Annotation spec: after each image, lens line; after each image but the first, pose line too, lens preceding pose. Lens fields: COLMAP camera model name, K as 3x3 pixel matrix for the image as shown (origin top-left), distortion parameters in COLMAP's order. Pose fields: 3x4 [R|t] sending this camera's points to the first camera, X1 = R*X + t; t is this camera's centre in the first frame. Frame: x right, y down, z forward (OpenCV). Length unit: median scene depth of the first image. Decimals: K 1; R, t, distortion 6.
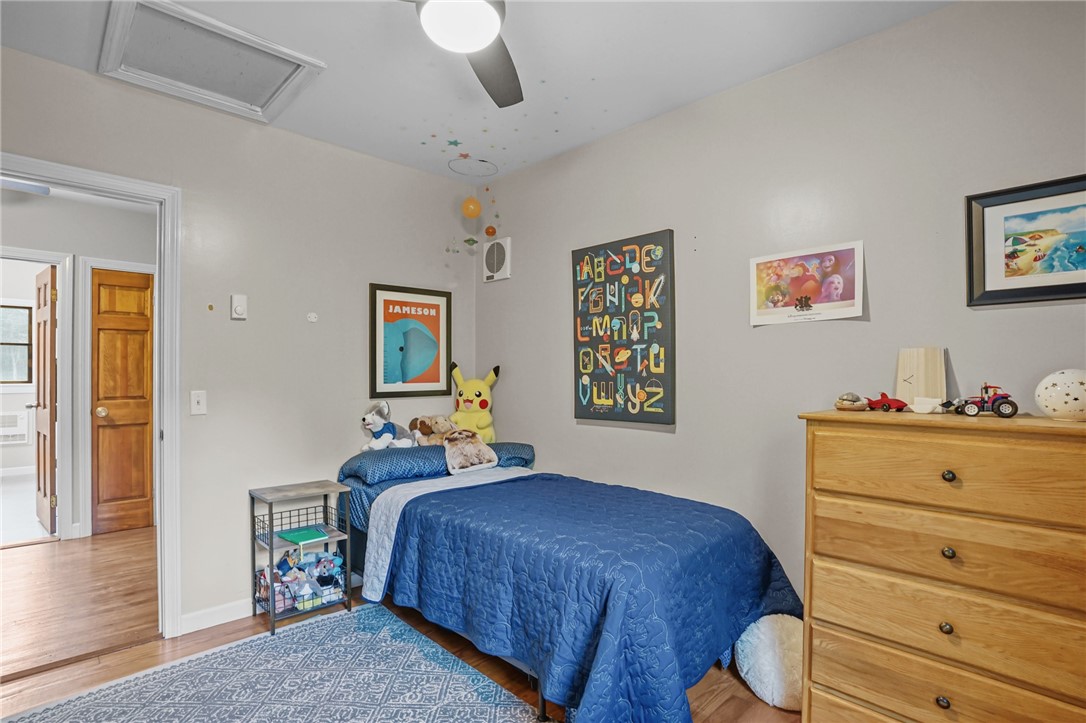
lens RADIAL K [[540.5, 0, 543.4], [0, 540.5, 364.9], [0, 0, 1]] dist [-0.064745, 0.025501]
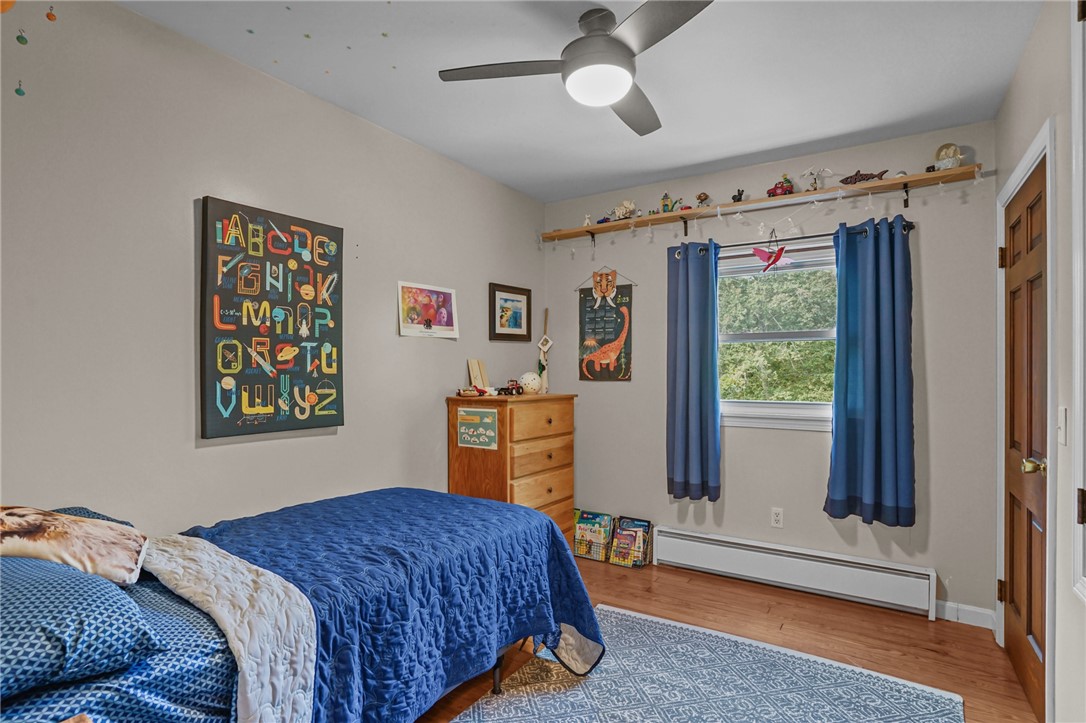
lens RADIAL K [[540.5, 0, 538.0], [0, 540.5, 366.3], [0, 0, 1]] dist [-0.064745, 0.025501]
pose [[-0.196416, 0.006814, 0.980497, -0.761779], [-0.020602, 0.999726, -0.011075, 0.004639], [-0.980304, -0.022375, -0.196222, 0.789744]]
